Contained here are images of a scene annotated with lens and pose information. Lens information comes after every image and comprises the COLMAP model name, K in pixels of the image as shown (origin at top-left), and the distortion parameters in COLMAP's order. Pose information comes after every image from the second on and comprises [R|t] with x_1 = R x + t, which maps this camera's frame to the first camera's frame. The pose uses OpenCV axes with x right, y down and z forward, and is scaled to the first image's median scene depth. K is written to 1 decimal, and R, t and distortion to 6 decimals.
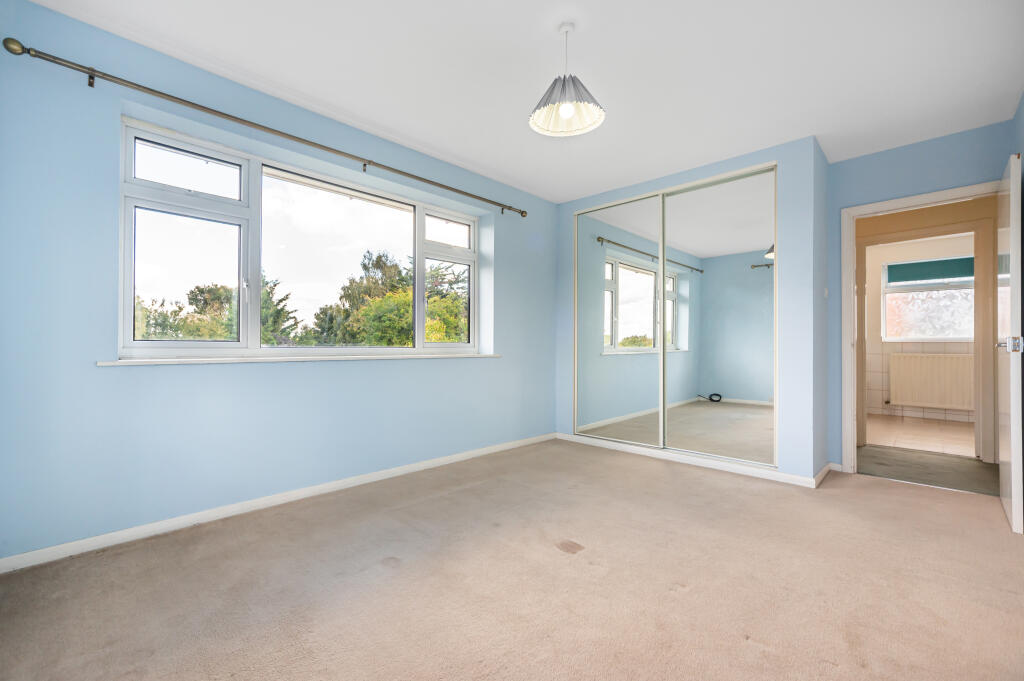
lens RADIAL K [[428.3, 0, 521.5], [0, 428.3, 346.2], [0, 0, 1]] dist [0.000938, 0.000247]
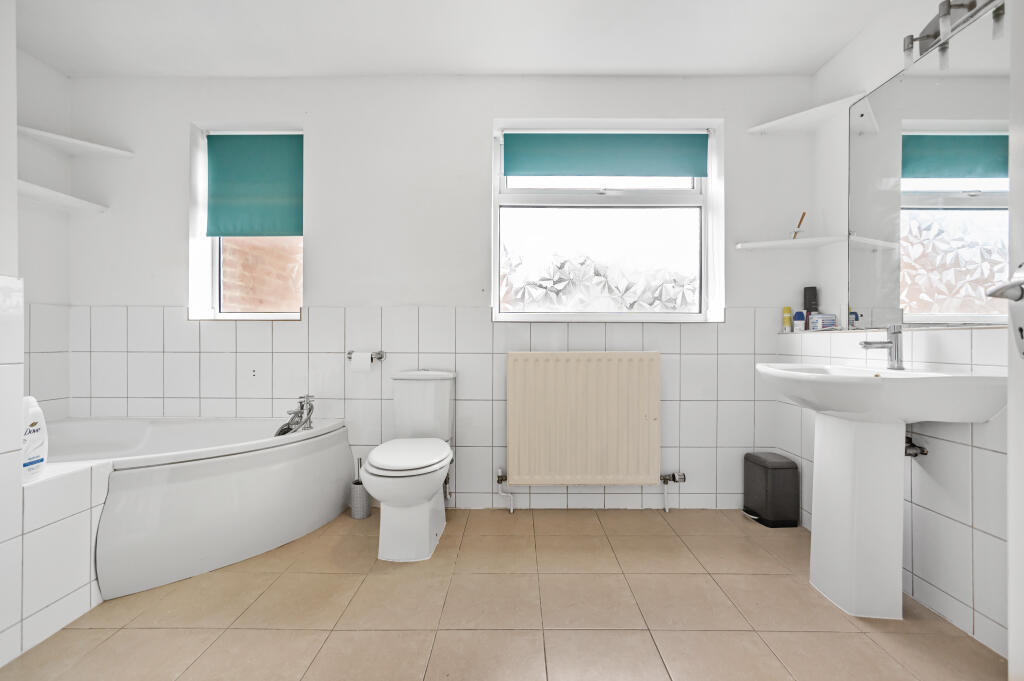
lens RADIAL K [[428.3, 0, 514.0], [0, 428.3, 339.8], [0, 0, 1]] dist [0.000938, 0.000247]
pose [[0.739549, 0.002667, 0.673097, 0.596167], [-0.002528, 0.999996, -0.001184, 0.002466], [-0.673098, -0.000826, 0.739553, 0.701151]]
